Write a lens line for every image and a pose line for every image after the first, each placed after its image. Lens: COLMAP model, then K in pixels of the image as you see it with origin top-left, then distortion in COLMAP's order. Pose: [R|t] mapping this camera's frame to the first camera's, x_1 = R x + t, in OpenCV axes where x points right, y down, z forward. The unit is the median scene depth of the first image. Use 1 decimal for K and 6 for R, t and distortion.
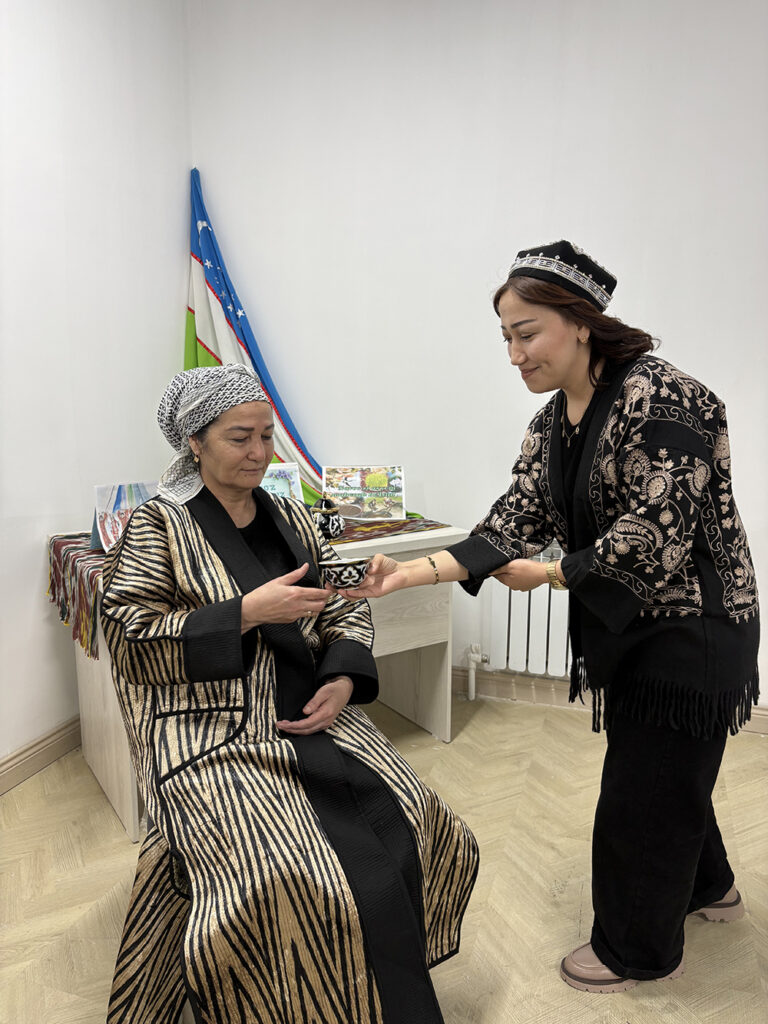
lens RADIAL K [[777.9, 0, 384.0], [0, 777.9, 512.0], [0, 0, 1]] dist [-0.009262, -0.002124]
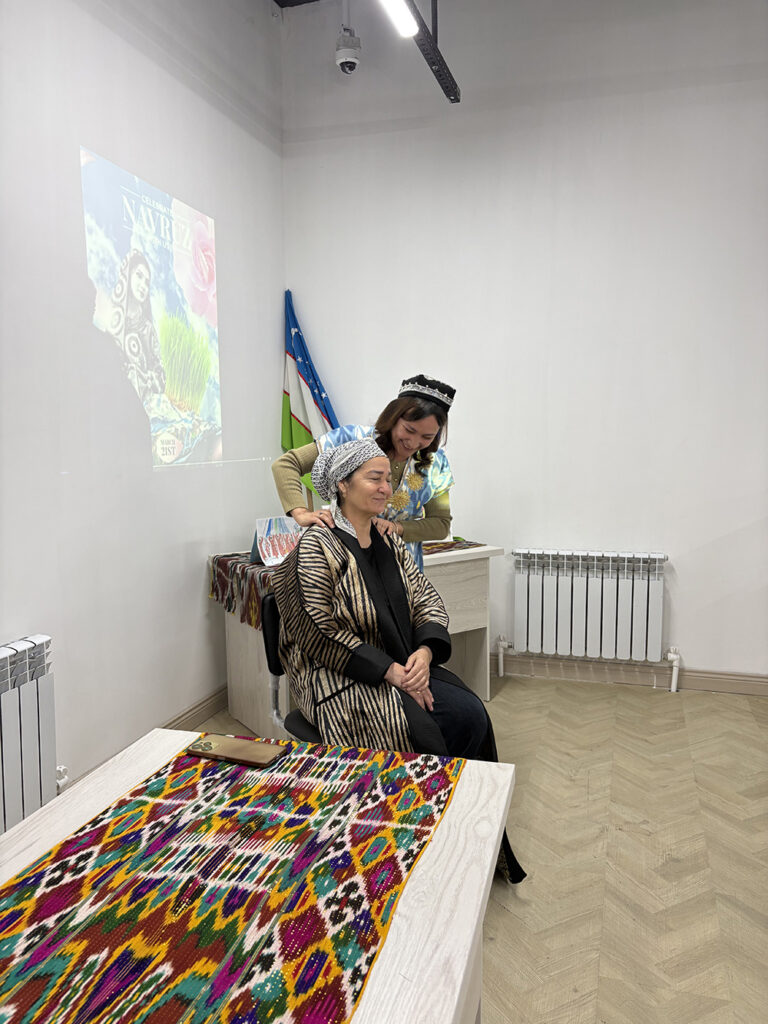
lens RADIAL K [[779.6, 0, 384.0], [0, 779.6, 512.0], [0, 0, 1]] dist [0.019677, -0.001204]
pose [[0.999729, -0.018798, 0.013763, -0.112755], [0.019554, 0.998180, -0.057055, 0.033078], [-0.012666, 0.057308, 0.998276, -0.396304]]
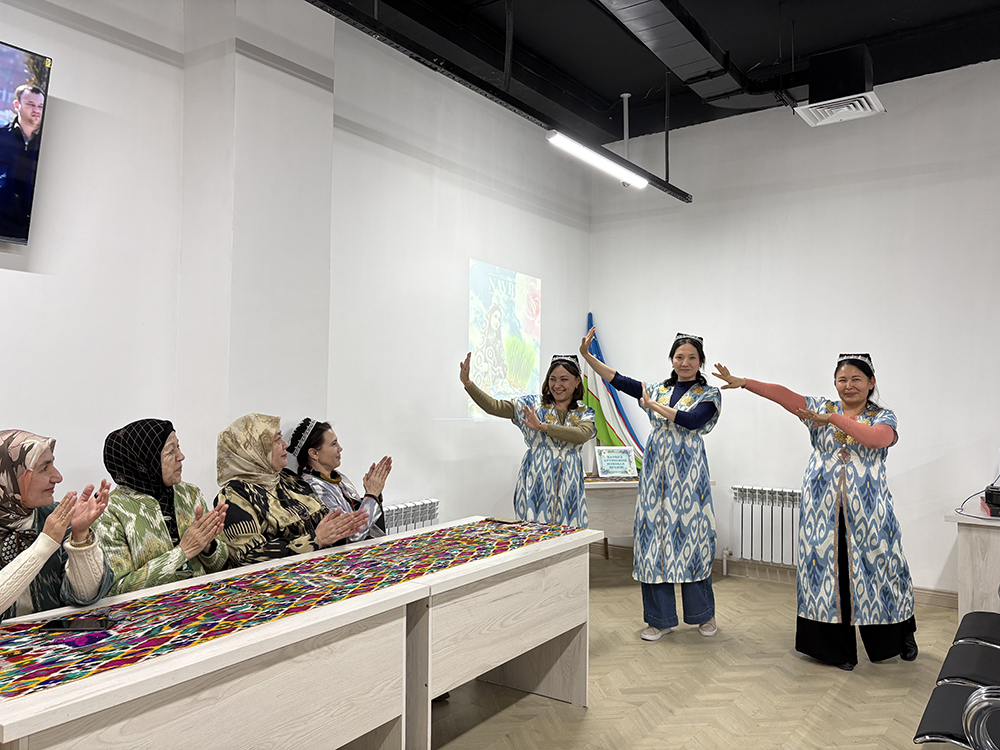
lens RADIAL K [[760.8, 0, 500.0], [0, 760.8, 375.0], [0, 0, 1]] dist [0.090196, -0.063347]
pose [[0.950200, -0.005559, -0.311592, 0.199853], [-0.056511, 0.980192, -0.189817, 0.163020], [0.306475, 0.197972, 0.931064, -1.146191]]
